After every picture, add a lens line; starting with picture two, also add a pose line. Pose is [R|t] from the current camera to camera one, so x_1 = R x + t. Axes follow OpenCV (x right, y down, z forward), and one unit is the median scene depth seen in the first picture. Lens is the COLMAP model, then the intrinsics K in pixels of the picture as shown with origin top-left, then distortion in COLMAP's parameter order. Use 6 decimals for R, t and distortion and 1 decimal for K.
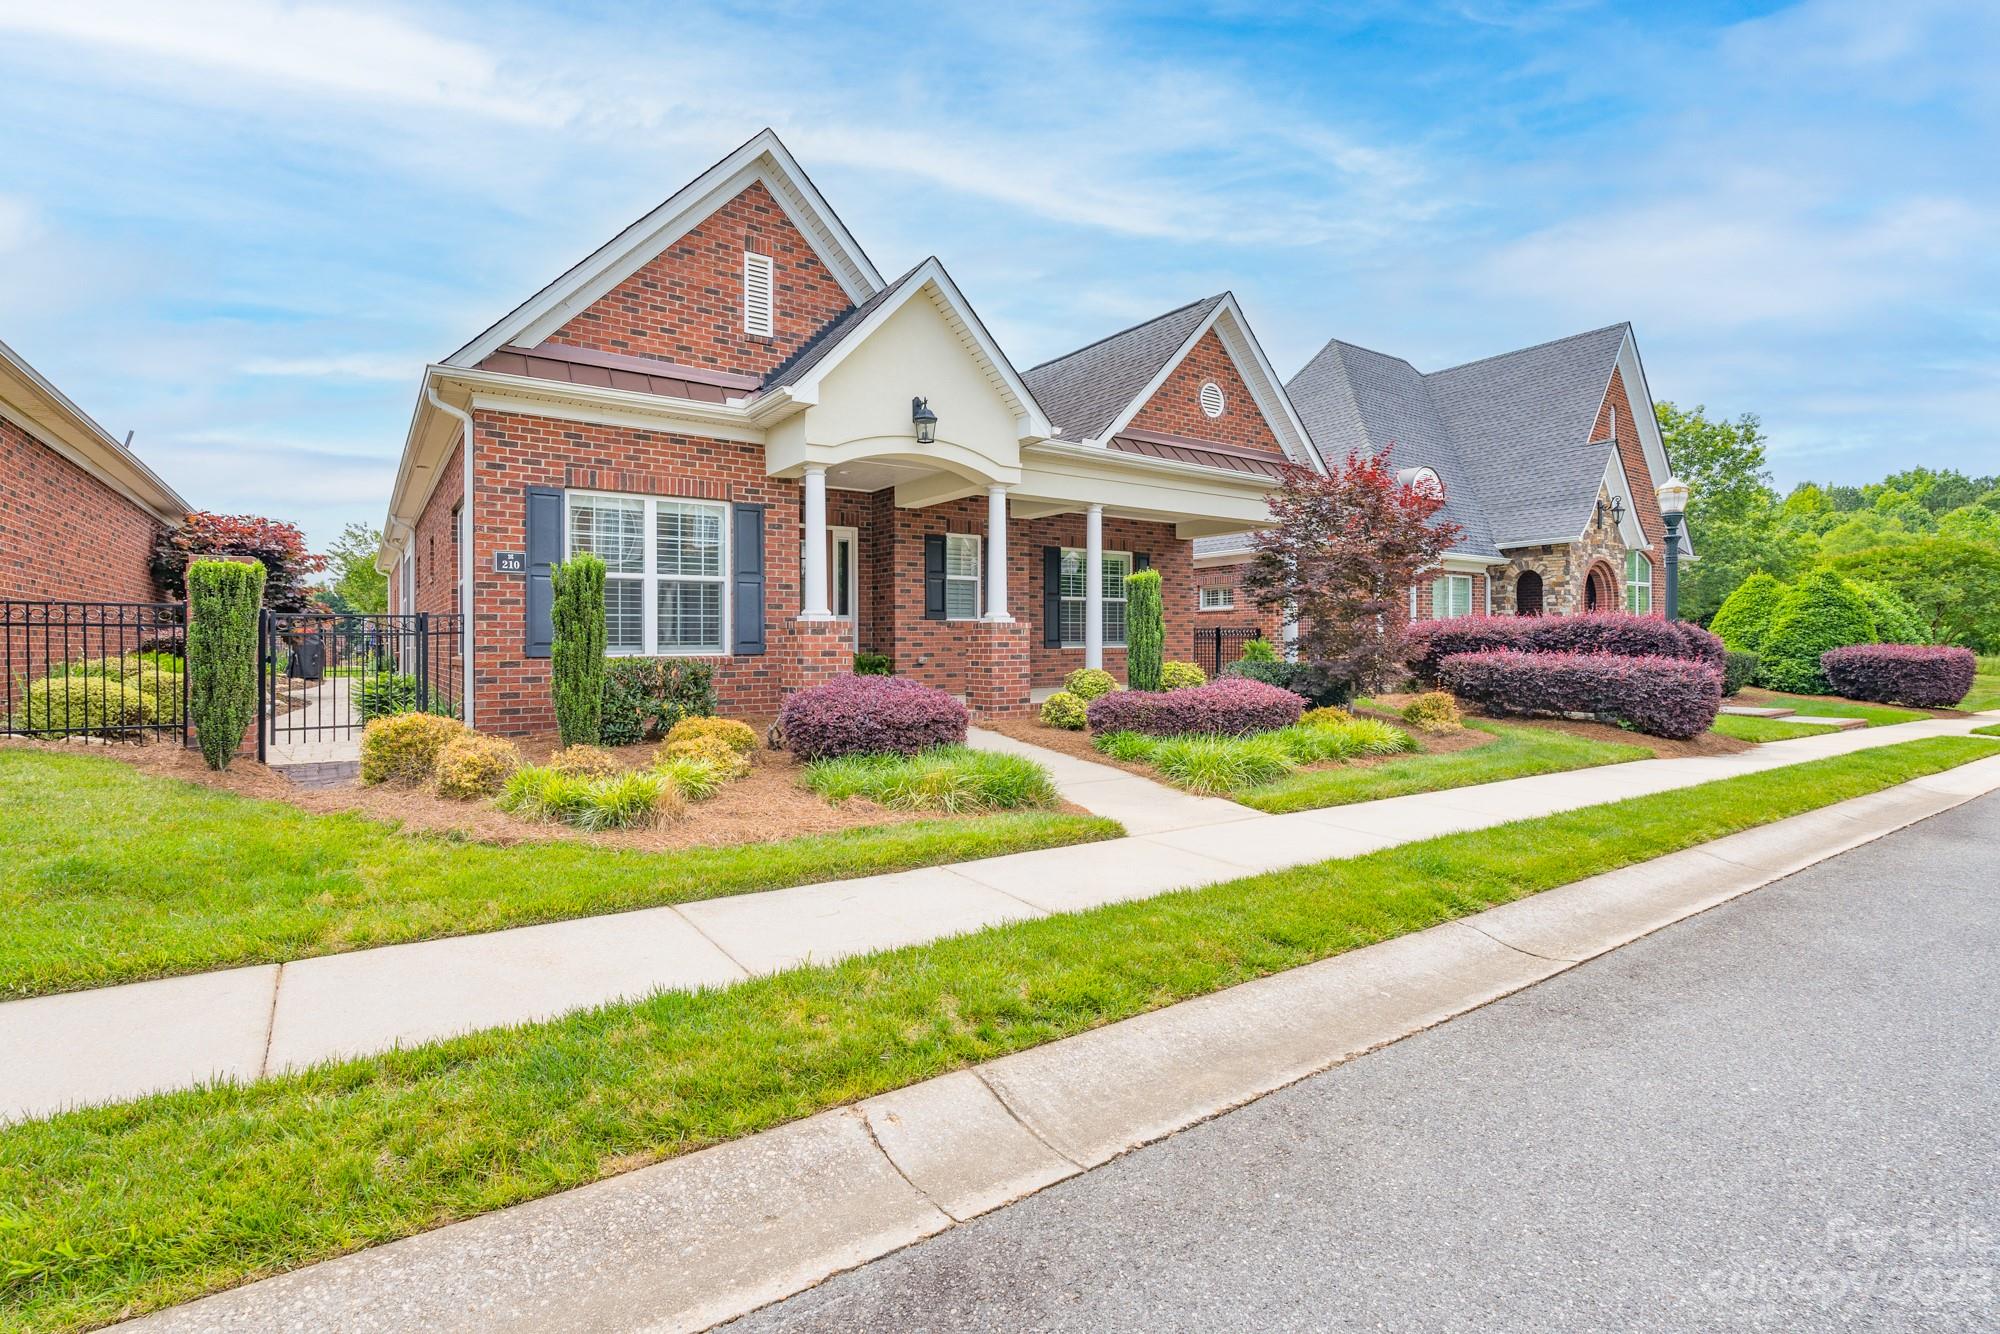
lens RADIAL K [[916.5, 0, 988.7], [0, 916.5, 643.7], [0, 0, 1]] dist [-0.000884, 0.000011]
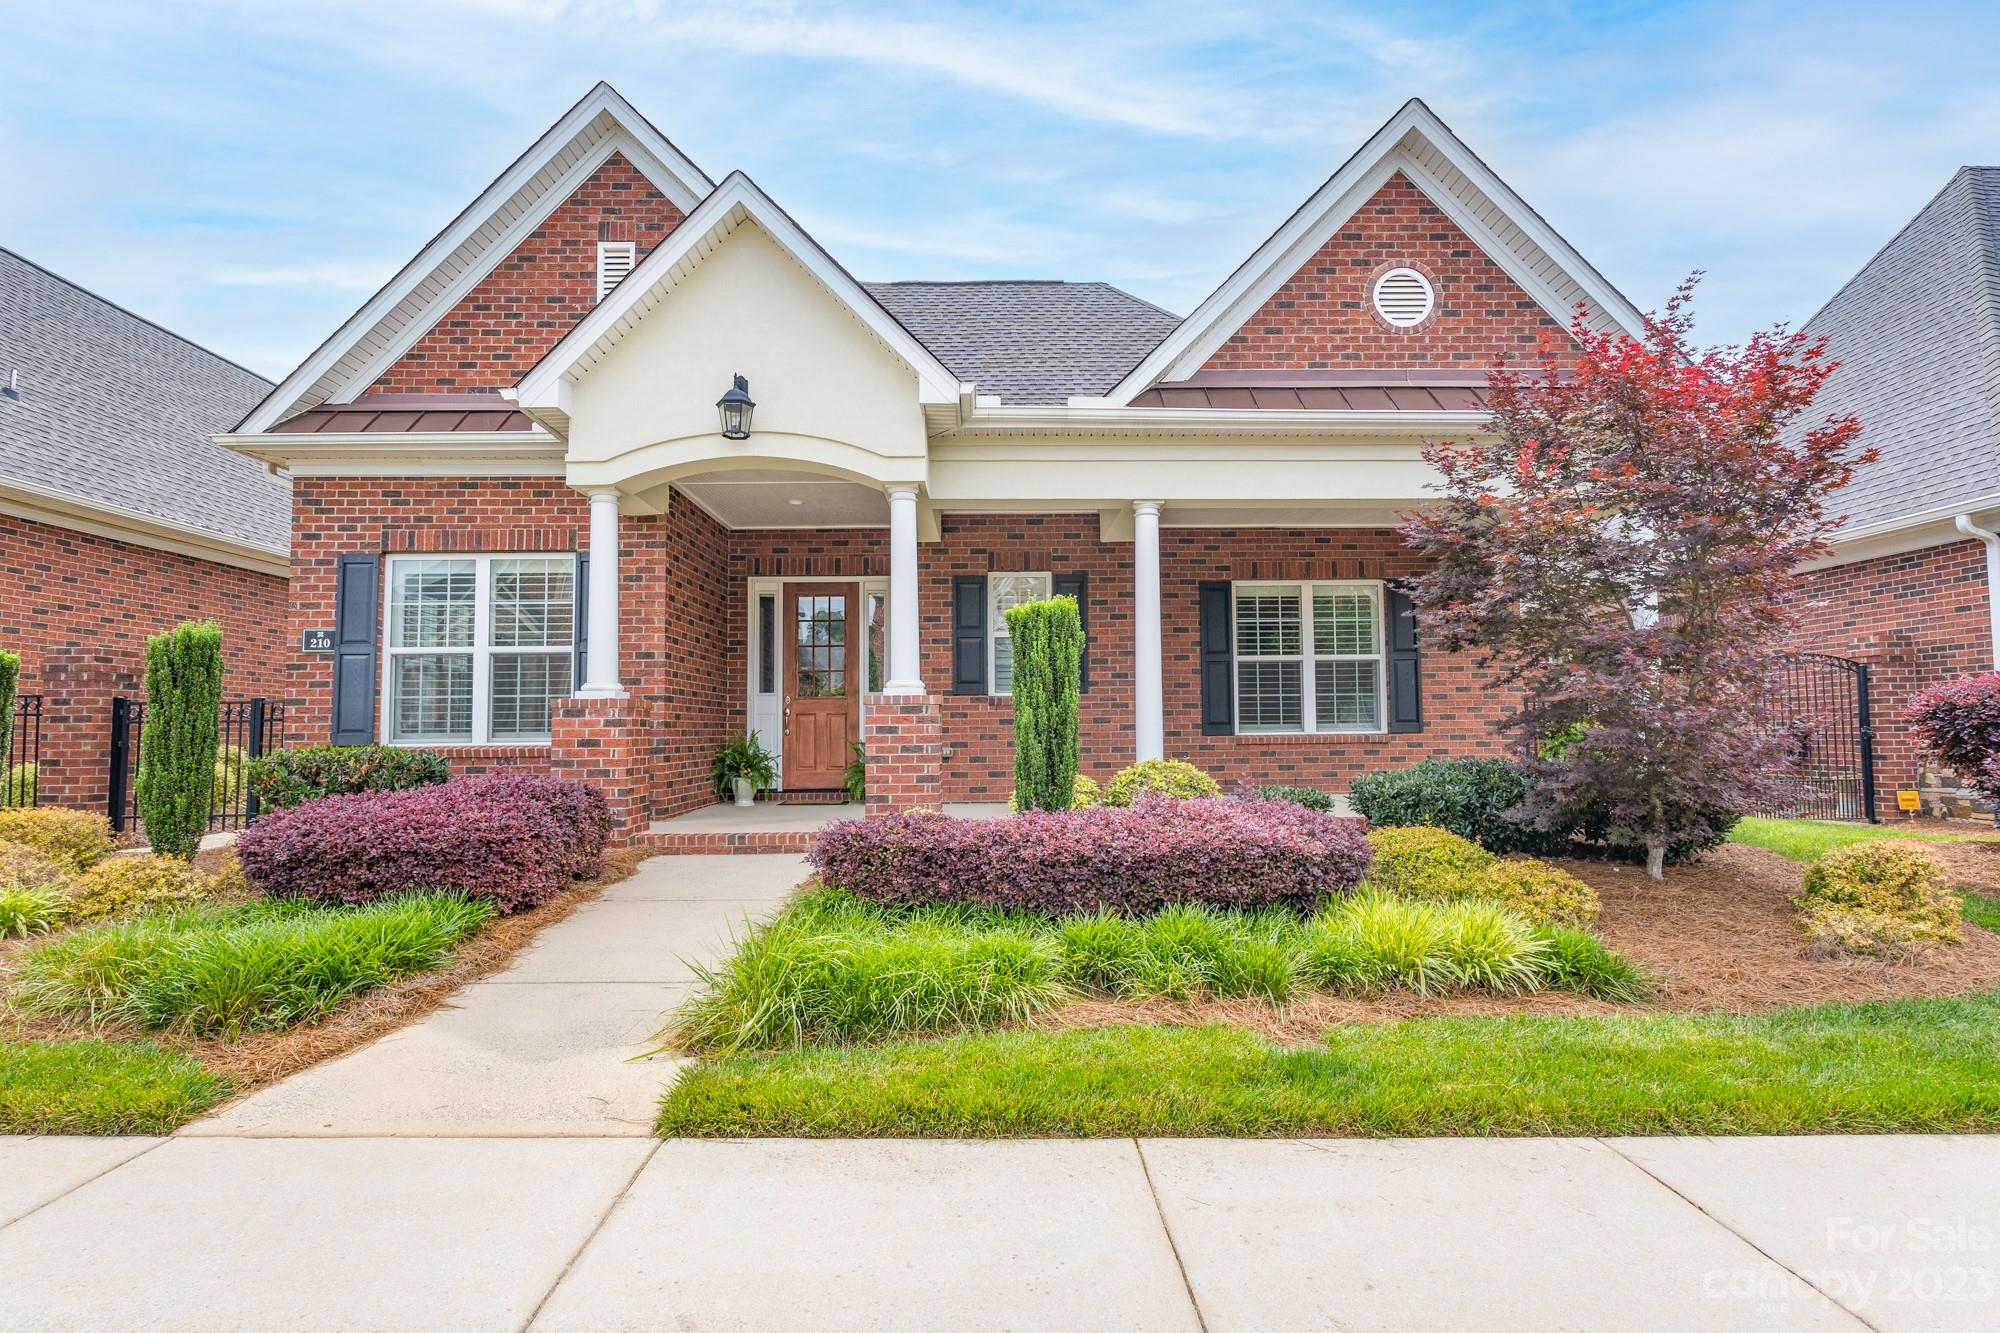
lens RADIAL K [[973.7, 0, 1006.5], [0, 973.7, 679.0], [0, 0, 1]] dist [-0.001007, -0.000285]
pose [[0.832382, -0.033041, -0.553216, 0.494089], [0.003952, 0.998550, -0.053692, 0.002530], [0.554187, 0.042506, 0.831306, 0.504843]]
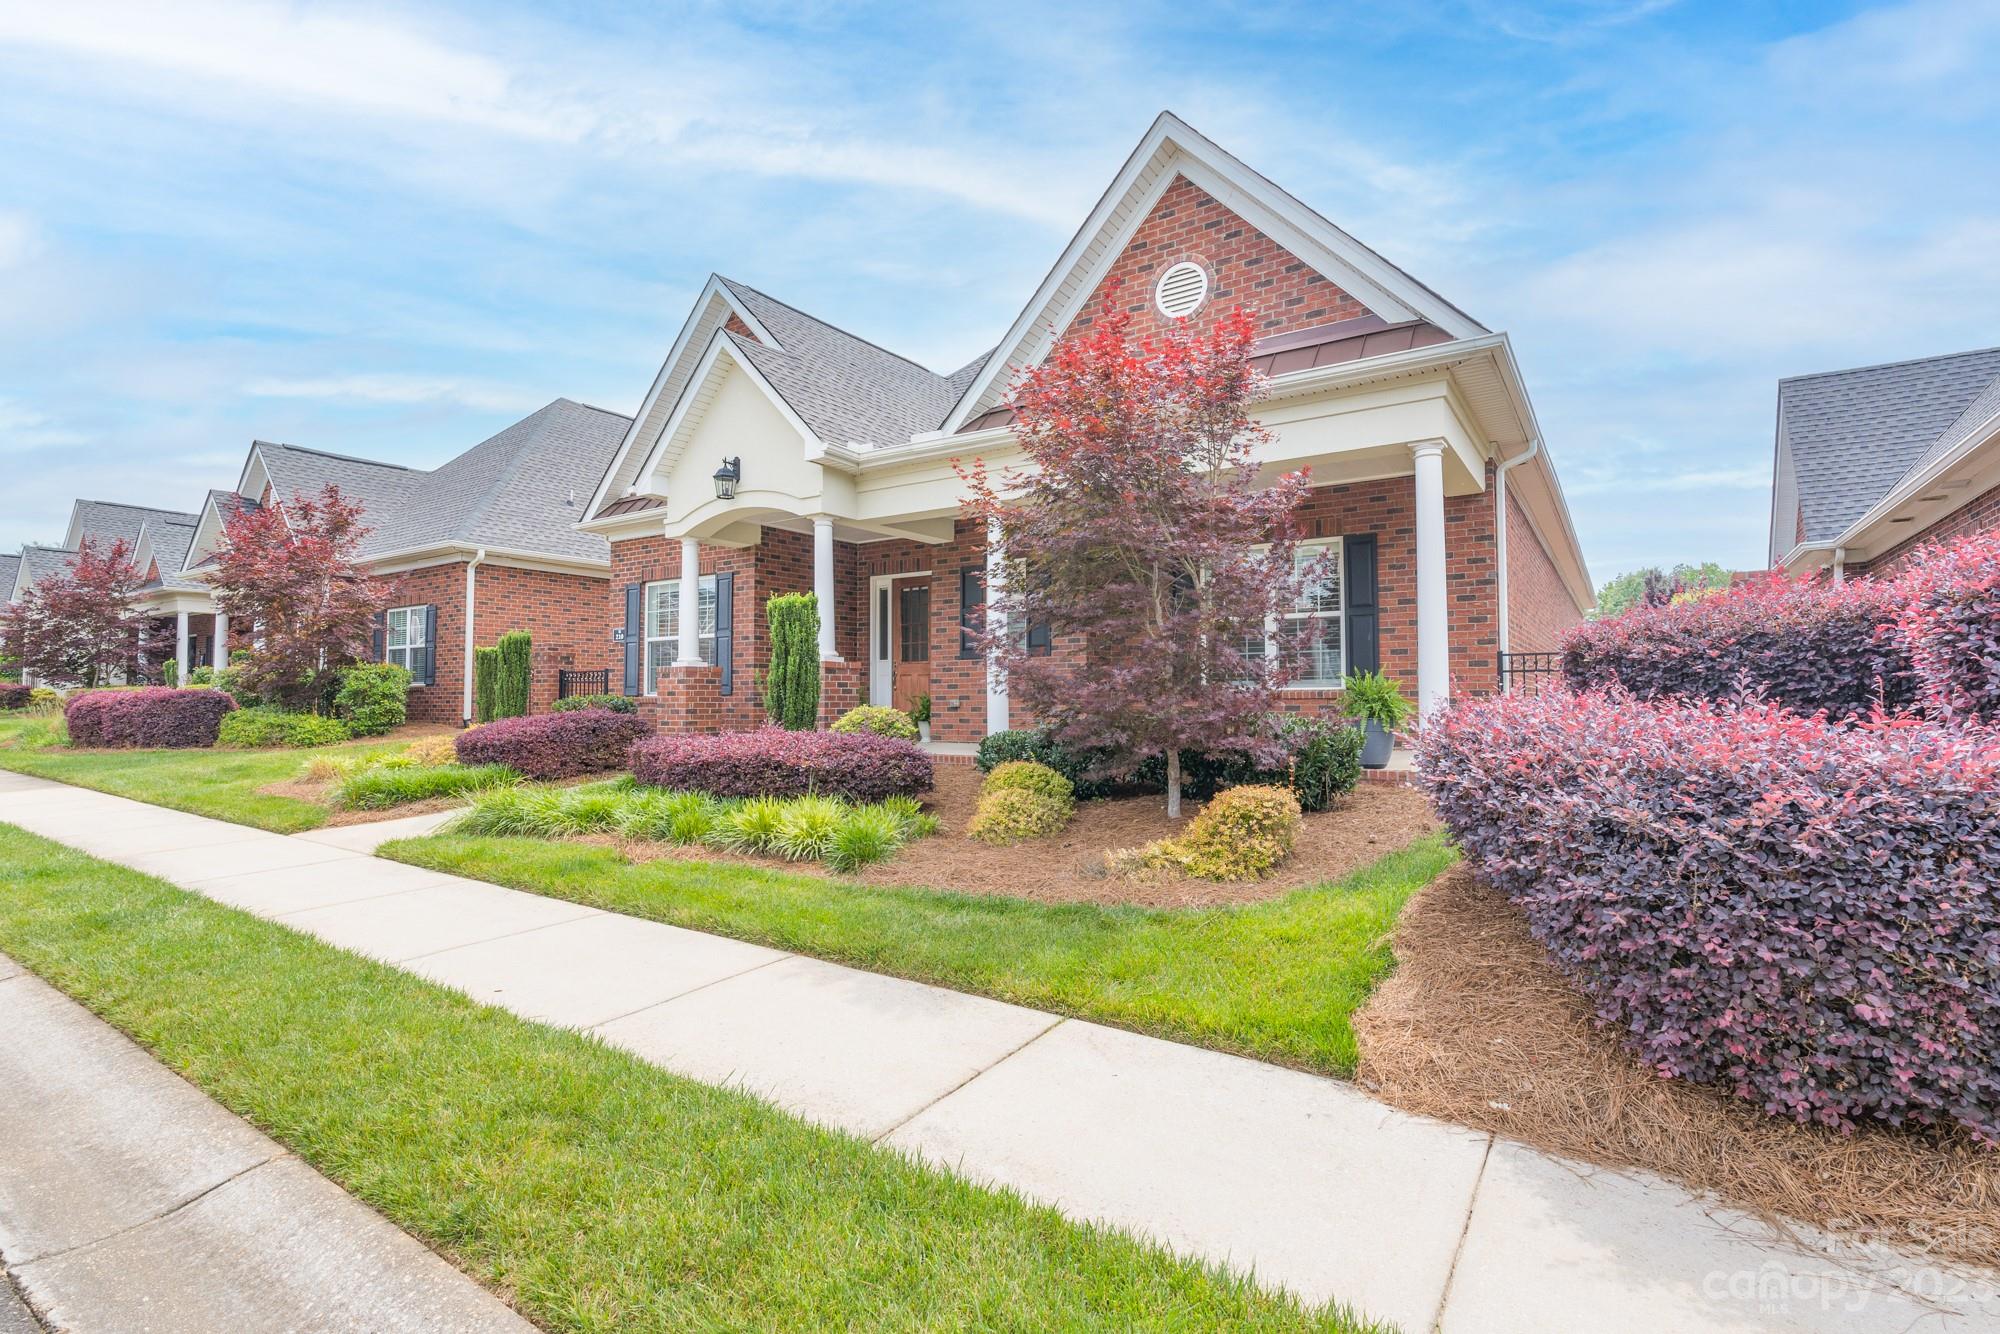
lens RADIAL K [[929.0, 0, 1011.4], [0, 929.0, 659.1], [0, 0, 1]] dist [0.000043, -0.000015]
pose [[0.373947, -0.034122, -0.926822, 1.050408], [0.001674, 0.999346, -0.036117, 0.009231], [0.927448, 0.011954, 0.373760, 0.895428]]
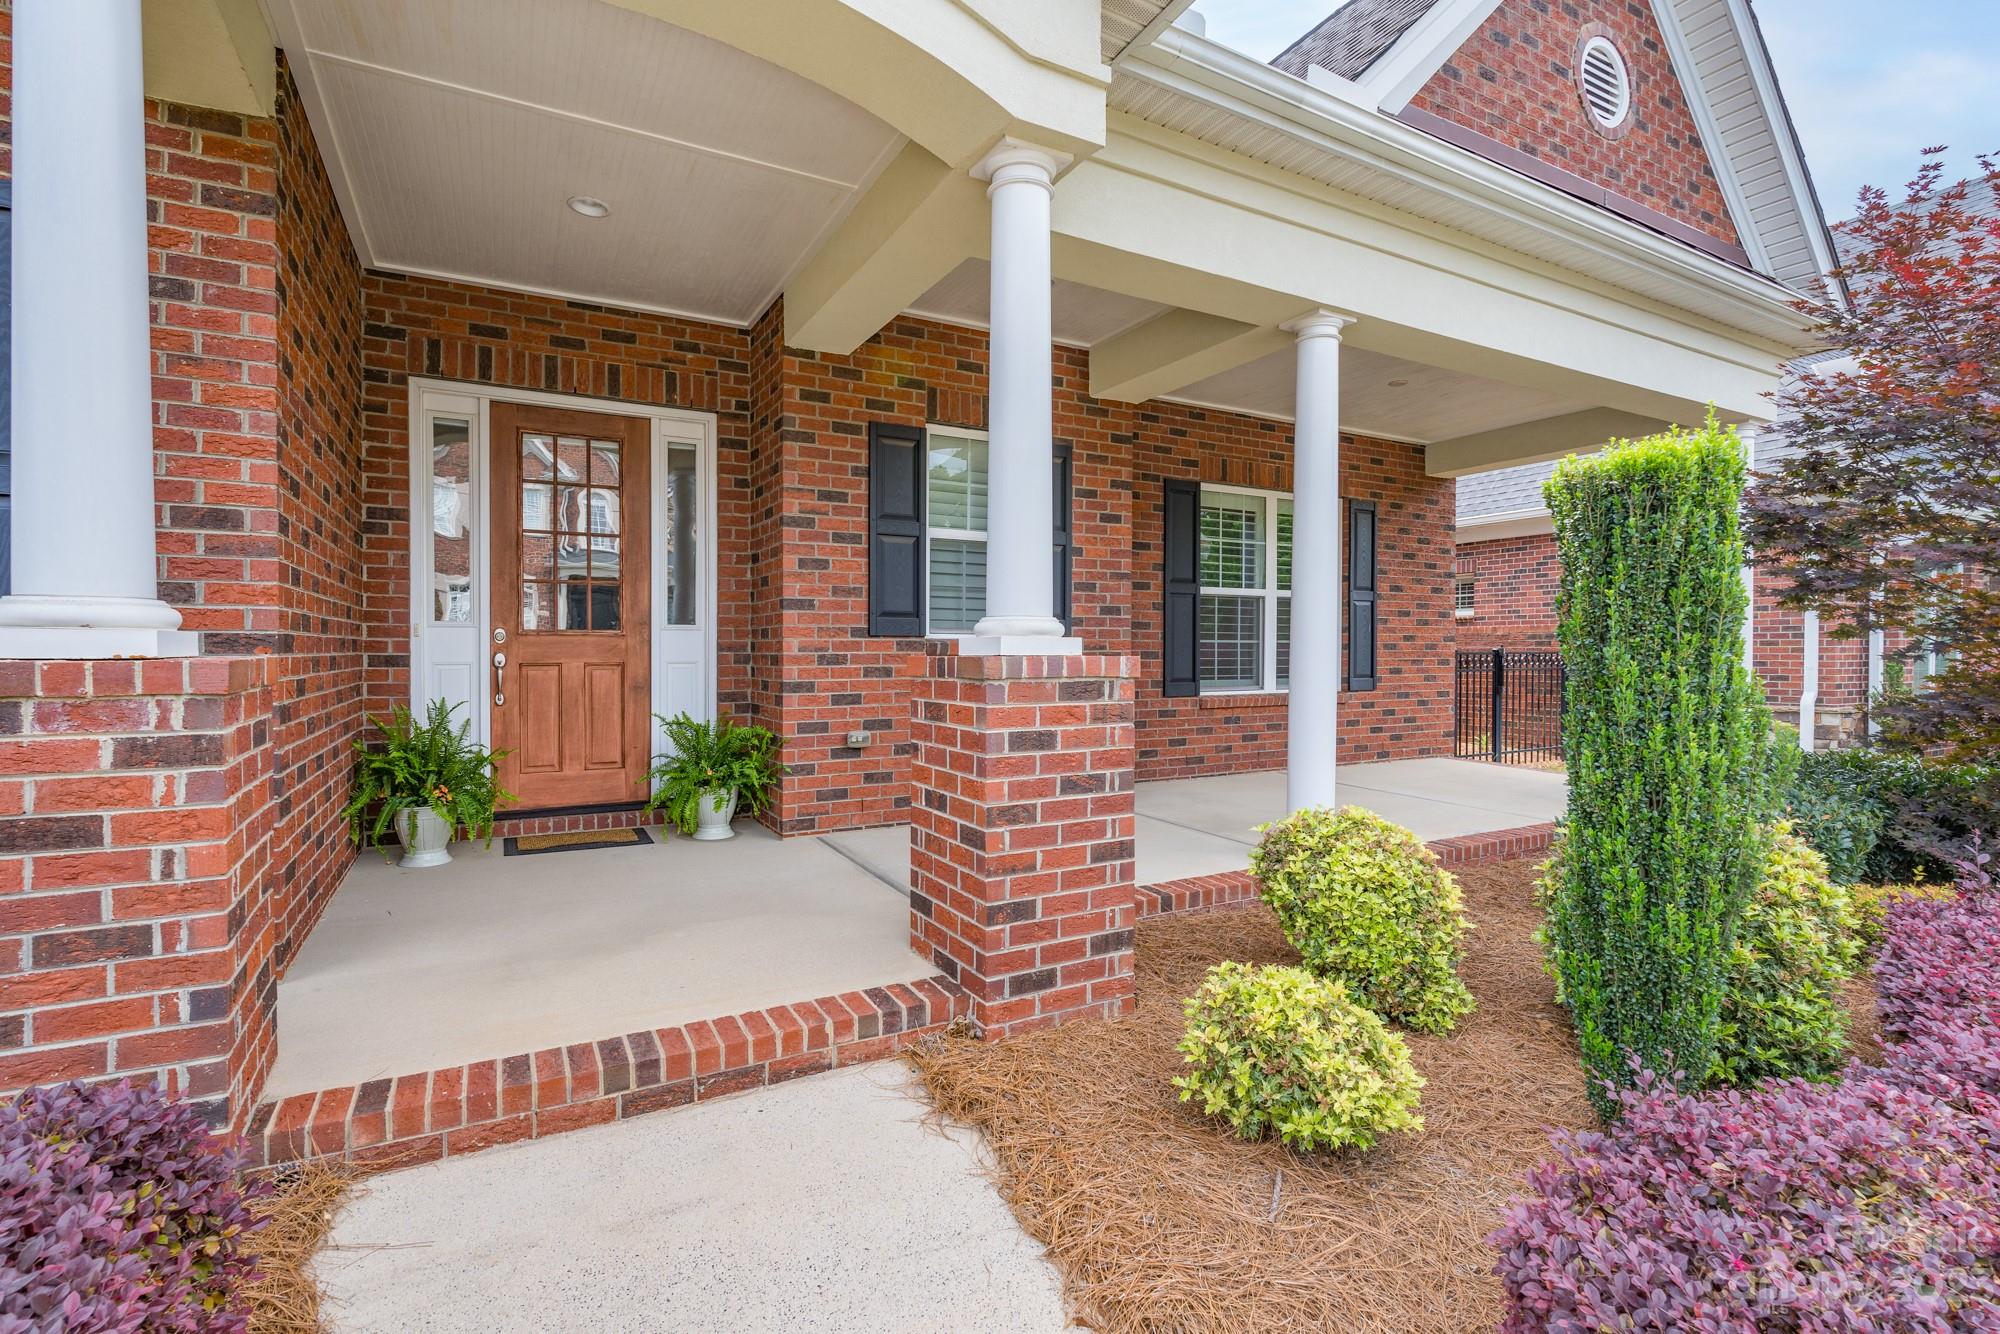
lens RADIAL K [[914.4, 0, 986.6], [0, 914.4, 662.1], [0, 0, 1]] dist [-0.004891, -0.000269]
pose [[0.993849, 0.008693, -0.110406, 0.033583], [-0.007444, 0.999904, 0.011722, -0.025919], [0.110497, -0.010828, 0.993817, 0.783402]]
